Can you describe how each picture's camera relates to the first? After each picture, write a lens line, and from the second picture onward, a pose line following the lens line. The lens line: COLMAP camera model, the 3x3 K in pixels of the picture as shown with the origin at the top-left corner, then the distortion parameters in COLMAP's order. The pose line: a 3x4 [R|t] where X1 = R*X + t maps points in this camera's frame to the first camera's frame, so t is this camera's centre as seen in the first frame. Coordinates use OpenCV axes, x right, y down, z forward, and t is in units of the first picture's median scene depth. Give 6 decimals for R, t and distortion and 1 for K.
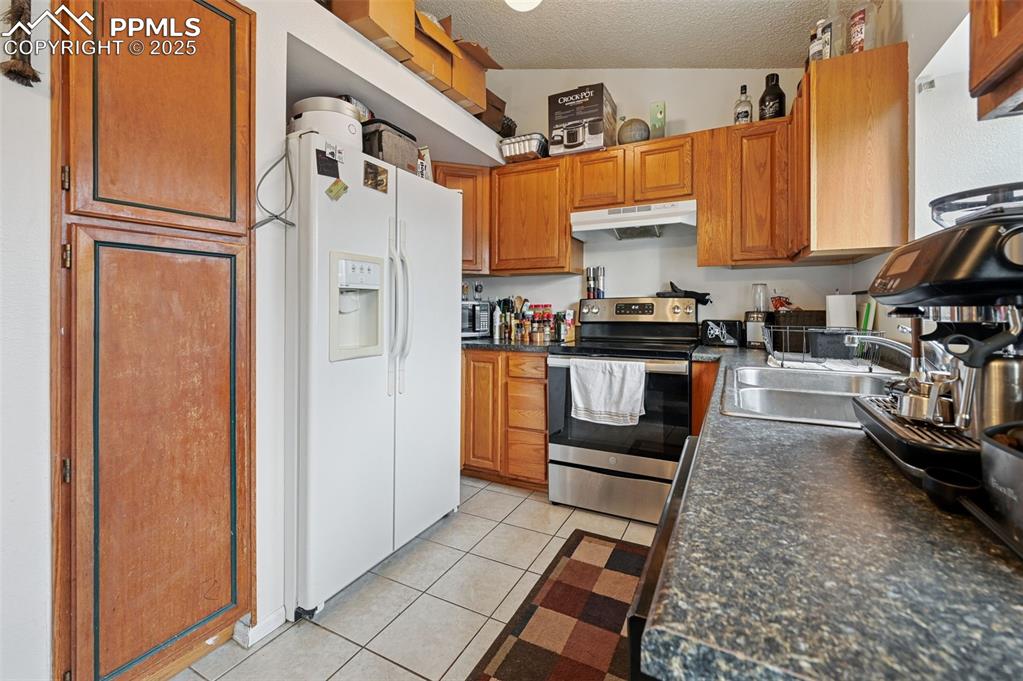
lens RADIAL K [[401.8, 0, 513.7], [0, 401.8, 306.2], [0, 0, 1]] dist [-0.000615, -0.000024]
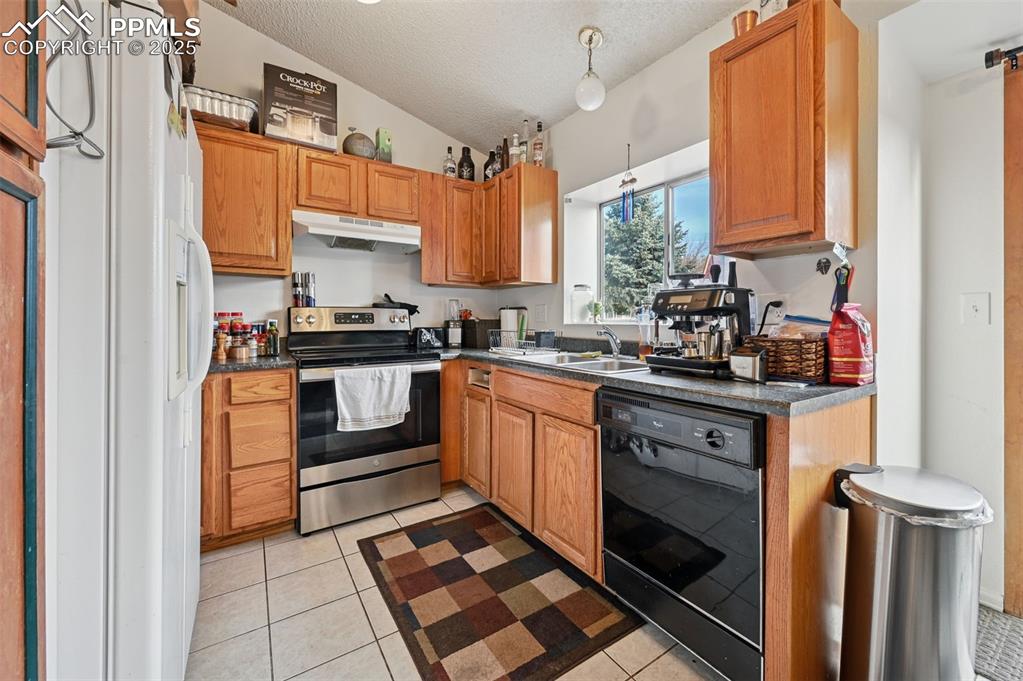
lens RADIAL K [[407.3, 0, 514.3], [0, 407.3, 319.5], [0, 0, 1]] dist [-0.006334, -0.000382]
pose [[0.502001, 0.001413, 0.864866, -0.453552], [-0.006114, 0.999979, 0.001915, 0.006736], [-0.864845, -0.006249, 0.501999, 0.149539]]
